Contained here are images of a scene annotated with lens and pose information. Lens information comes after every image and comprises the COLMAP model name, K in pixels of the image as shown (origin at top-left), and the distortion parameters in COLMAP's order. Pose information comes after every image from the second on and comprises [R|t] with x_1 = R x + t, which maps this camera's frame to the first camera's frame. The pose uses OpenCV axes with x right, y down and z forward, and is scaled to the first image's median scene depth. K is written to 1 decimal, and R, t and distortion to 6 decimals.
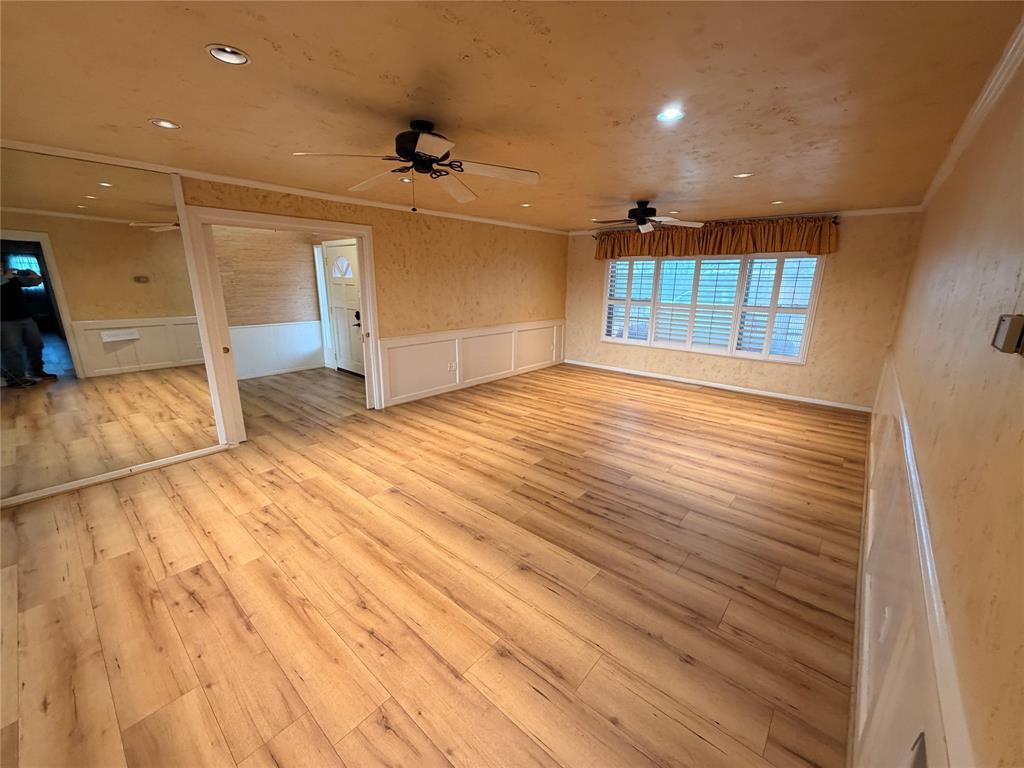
lens RADIAL K [[407.6, 0, 510.4], [0, 407.6, 383.5], [0, 0, 1]] dist [-0.001845, 0.000239]
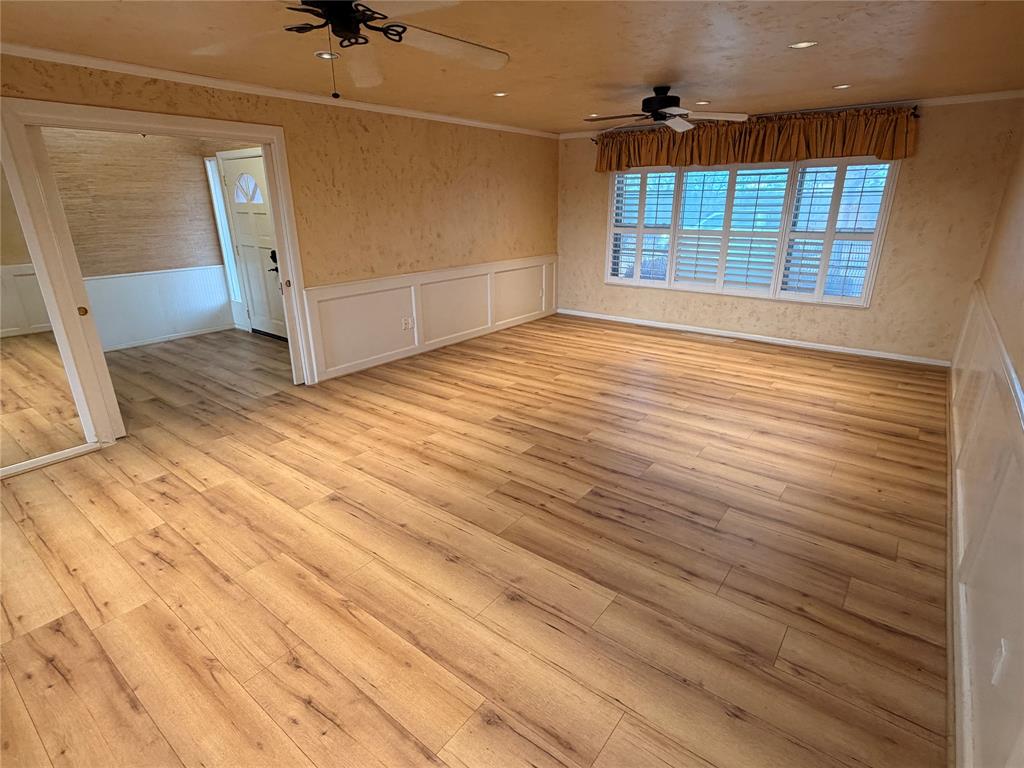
lens RADIAL K [[522.8, 0, 511.8], [0, 522.8, 384.4], [0, 0, 1]] dist [-0.001736, 0.001556]
pose [[0.998390, -0.034846, 0.044763, -0.000451], [0.030917, 0.995846, 0.085643, -0.008800], [-0.047562, -0.084121, 0.995320, 0.045064]]
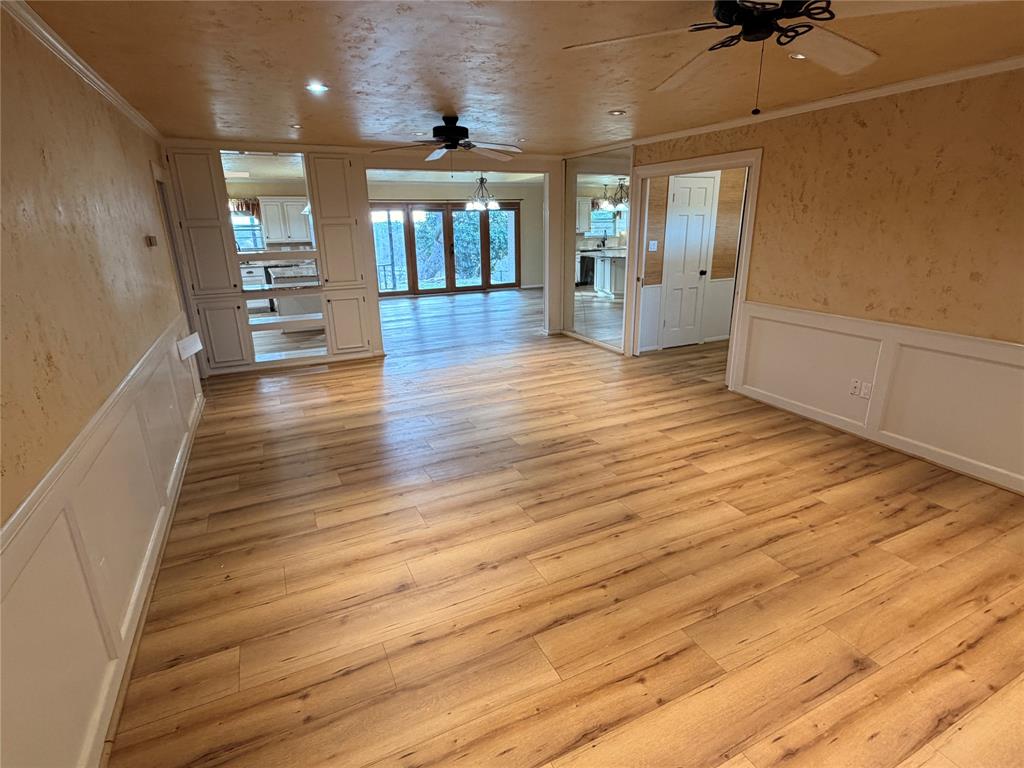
lens RADIAL K [[522.8, 0, 507.9], [0, 522.8, 380.8], [0, 0, 1]] dist [-0.001736, 0.001556]
pose [[-0.402364, 0.264506, -0.876436, 0.836132], [-0.218089, 0.902095, 0.372372, -0.270868], [0.889123, 0.340970, -0.305285, 1.076326]]
